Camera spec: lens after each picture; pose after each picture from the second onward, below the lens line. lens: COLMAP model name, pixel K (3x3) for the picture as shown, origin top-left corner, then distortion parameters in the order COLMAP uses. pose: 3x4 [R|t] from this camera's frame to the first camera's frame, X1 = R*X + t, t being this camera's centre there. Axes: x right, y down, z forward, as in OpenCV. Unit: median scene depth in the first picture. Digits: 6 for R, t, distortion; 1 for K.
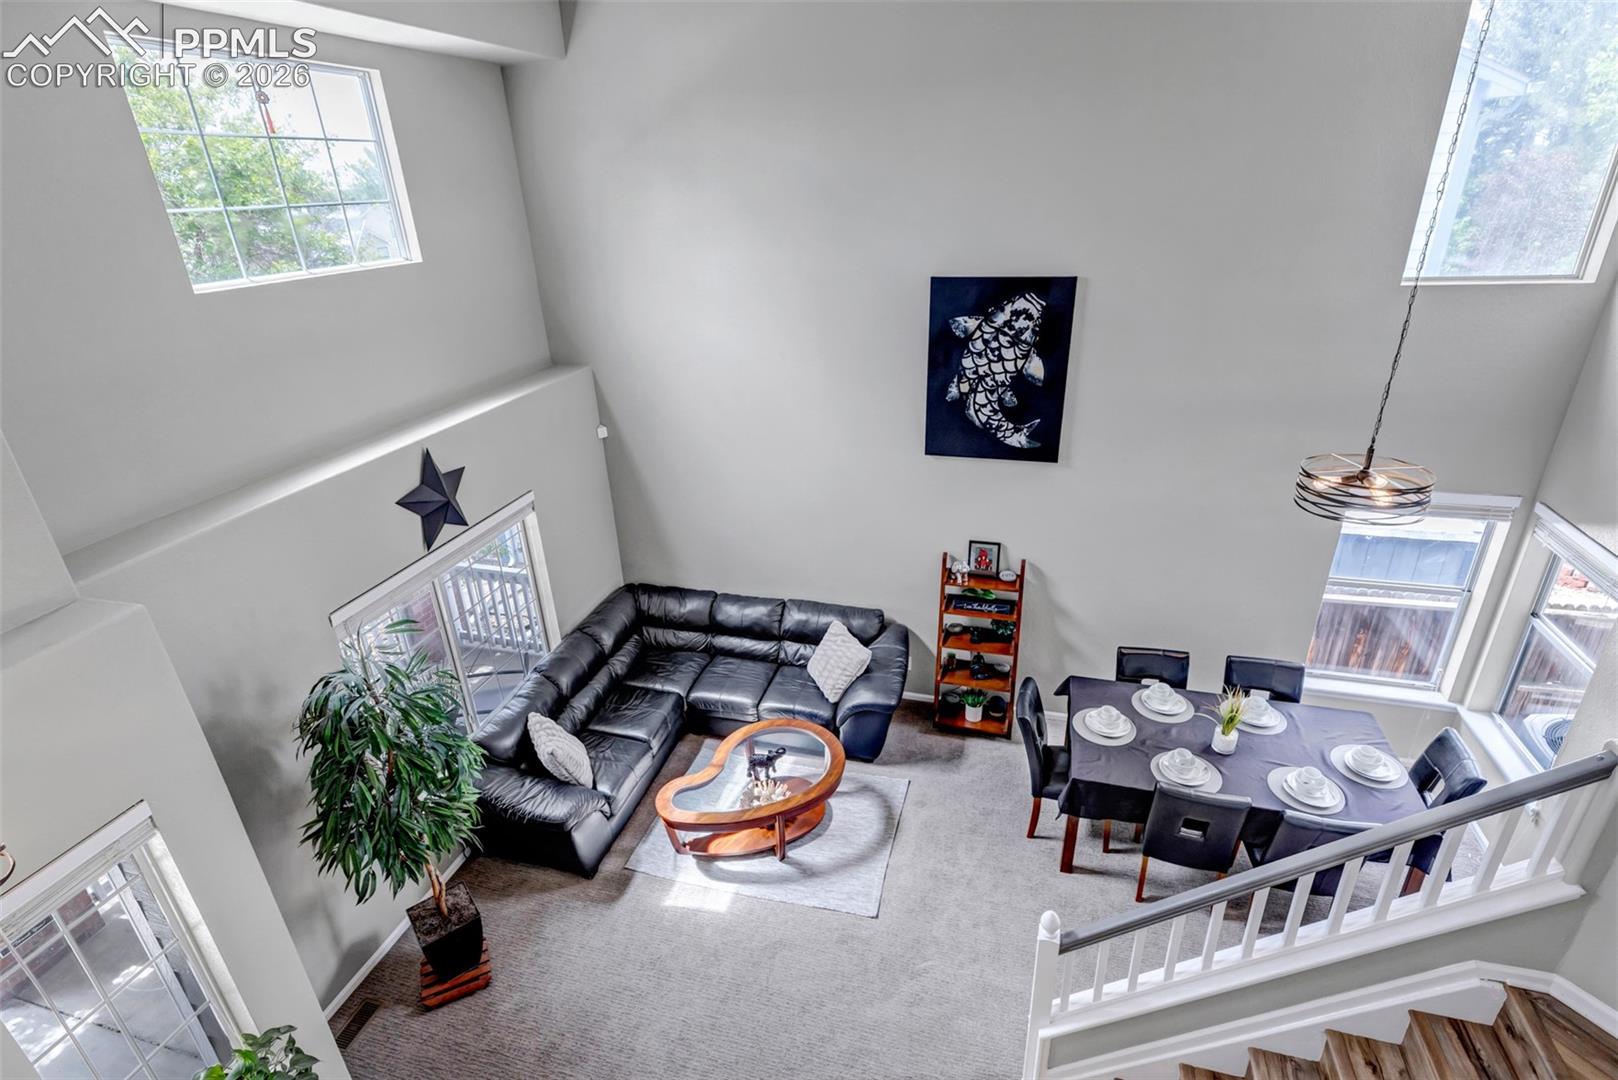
lens RADIAL K [[803.1, 0, 785.6], [0, 803.1, 548.1], [0, 0, 1]] dist [0.005705, 0.000137]
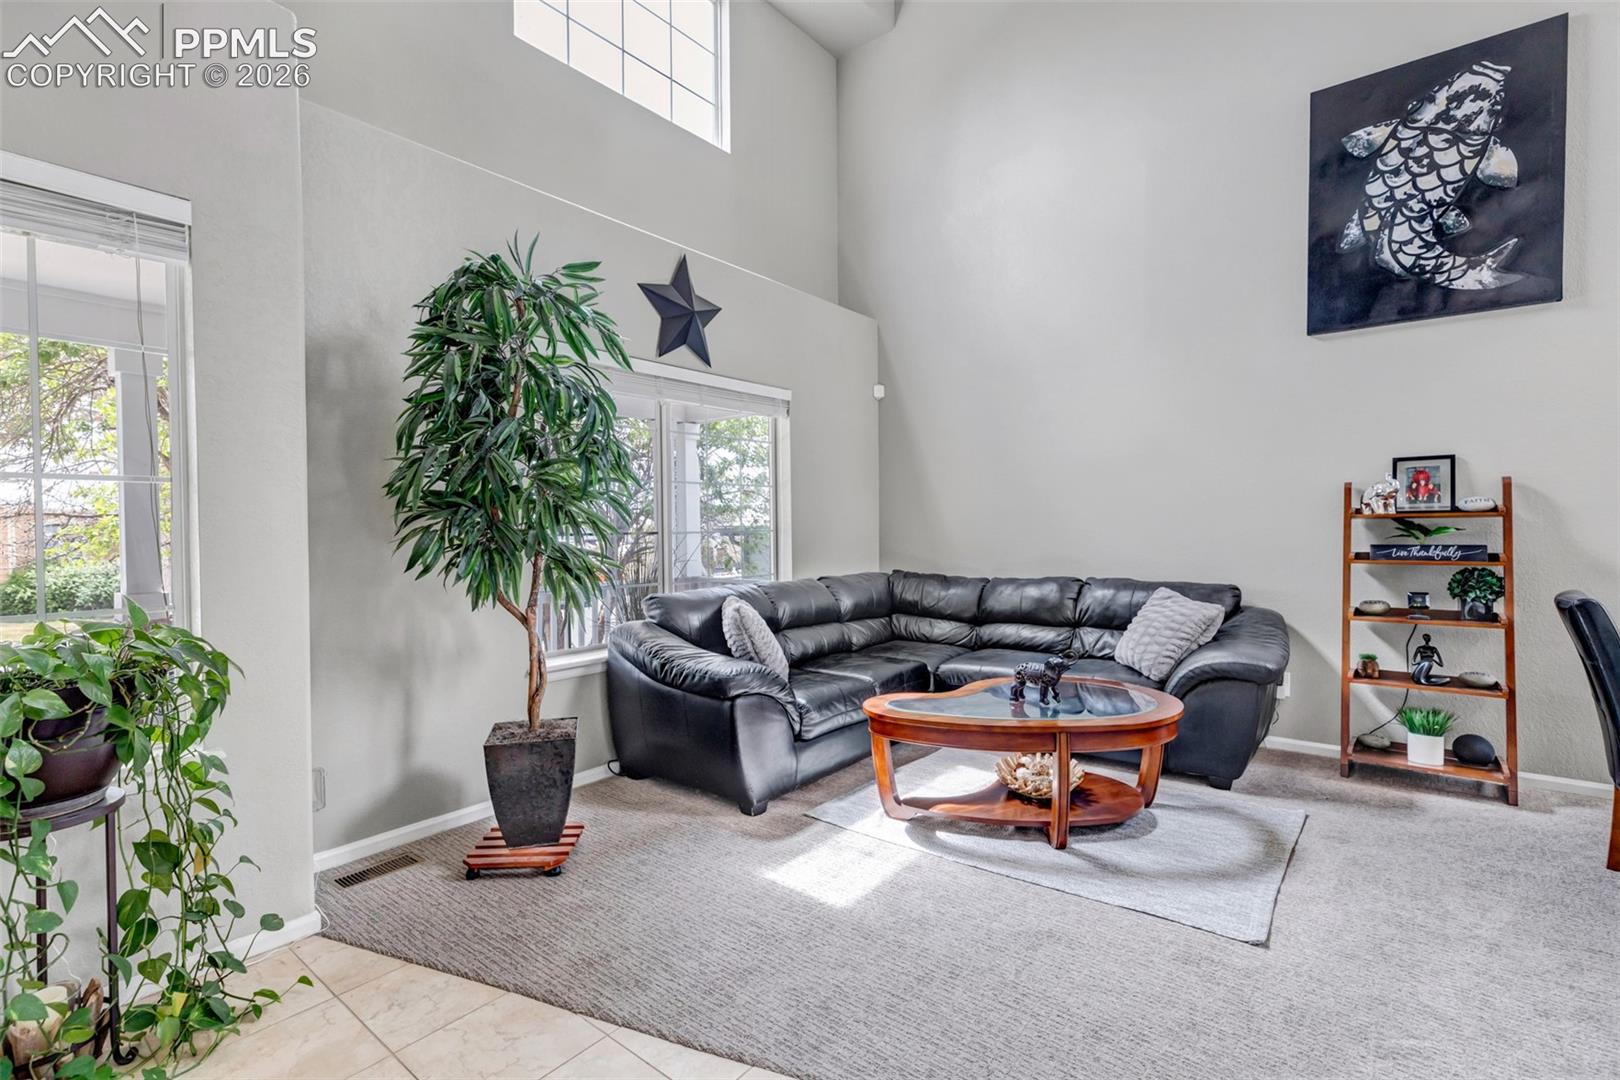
lens RADIAL K [[737.2, 0, 792.8], [0, 737.2, 545.1], [0, 0, 1]] dist [0.004822, 0.000023]
pose [[0.925068, 0.046738, -0.376914, 0.006834], [-0.192999, 0.912565, -0.360522, 0.400713], [0.327108, 0.406251, 0.853206, 0.383649]]
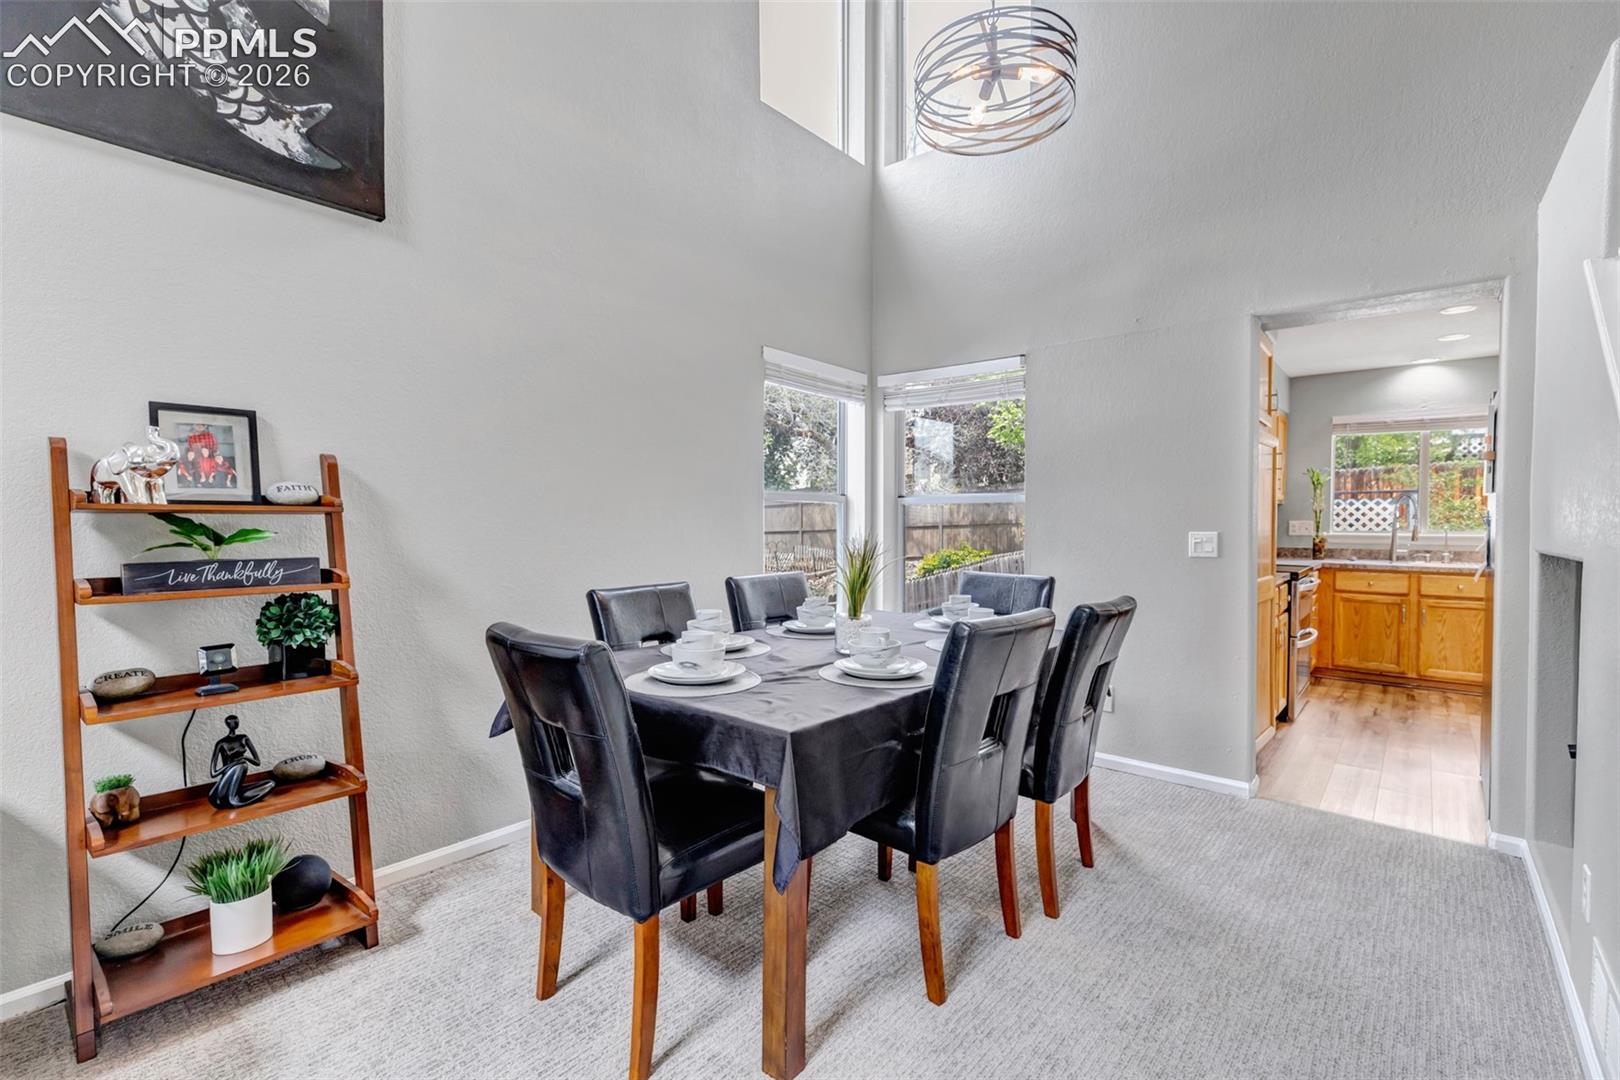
lens RADIAL K [[737.2, 0, 822.2], [0, 737.2, 538.3], [0, 0, 1]] dist [0.004822, 0.000023]
pose [[0.379624, 0.027964, 0.924718, 0.044434], [0.375660, 0.908770, -0.181702, 0.236034], [-0.845438, 0.416358, 0.334486, 0.722849]]
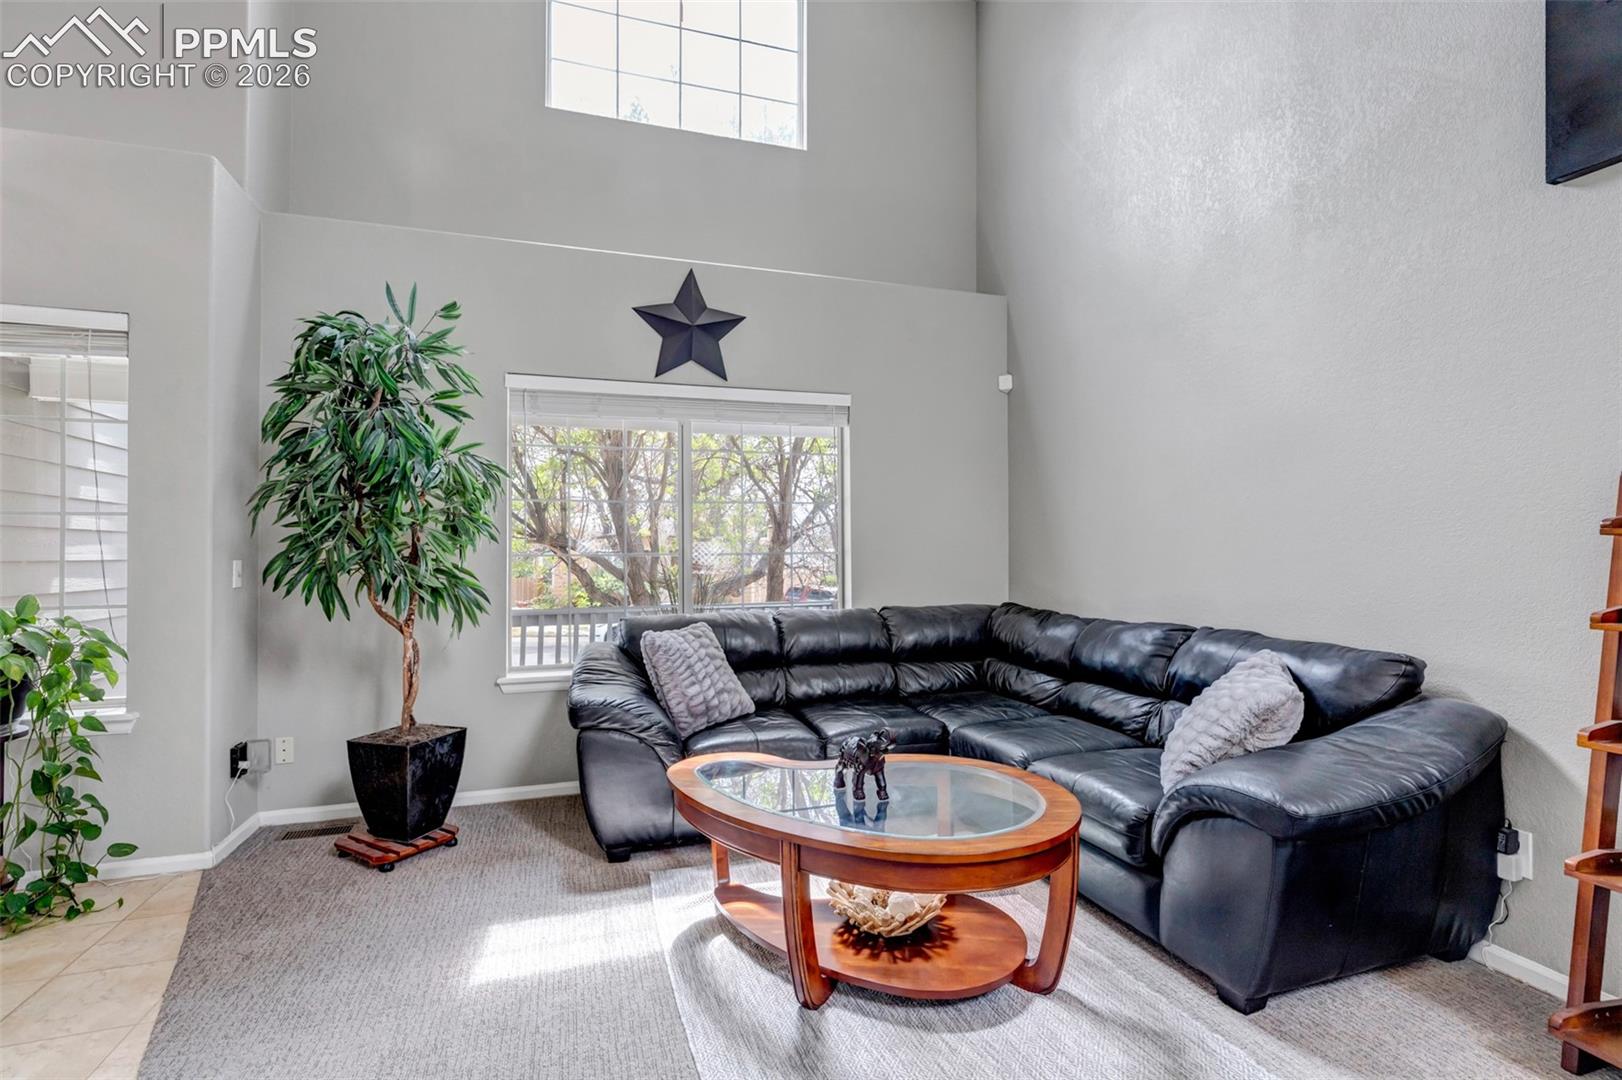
lens RADIAL K [[738.1, 0, 812.2], [0, 738.1, 546.6], [0, 0, 1]] dist [0.004822, 0.000023]
pose [[0.569880, 0.038330, -0.820834, 0.282458], [-0.372377, 0.902504, -0.216386, 0.247810], [0.732511, 0.428973, 0.528592, 0.678848]]
